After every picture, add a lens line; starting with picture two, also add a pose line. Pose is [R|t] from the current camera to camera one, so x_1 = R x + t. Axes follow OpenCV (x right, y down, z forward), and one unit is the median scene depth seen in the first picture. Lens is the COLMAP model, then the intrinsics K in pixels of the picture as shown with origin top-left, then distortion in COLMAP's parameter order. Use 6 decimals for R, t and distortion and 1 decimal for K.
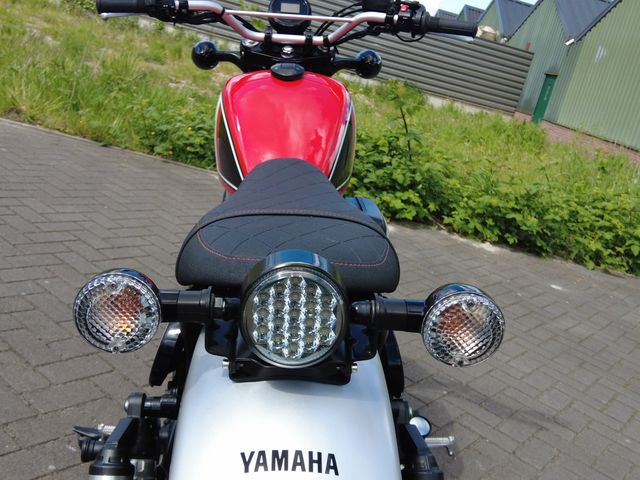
lens RADIAL K [[680.3, 0, 316.8], [0, 680.3, 240.4], [0, 0, 1]] dist [0.170588, -0.443458]
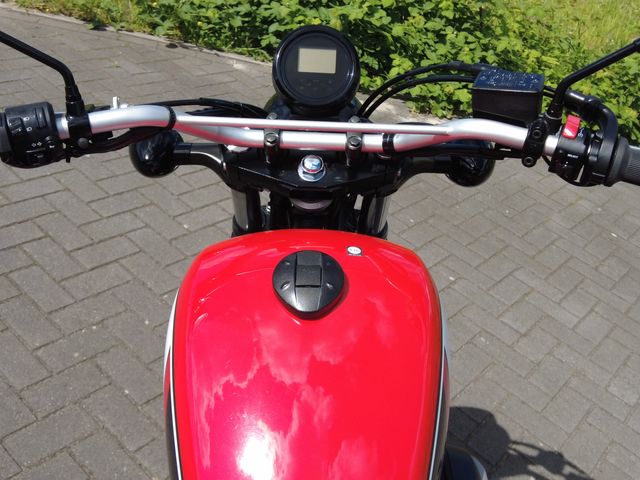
lens RADIAL K [[680.3, 0, 316.8], [0, 680.3, 240.4], [0, 0, 1]] dist [0.170588, -0.443458]
pose [[0.998236, 0.009586, -0.058594, -0.003439], [0.007819, 0.957058, 0.289791, -0.140534], [0.058856, -0.289738, 0.955295, 0.194722]]
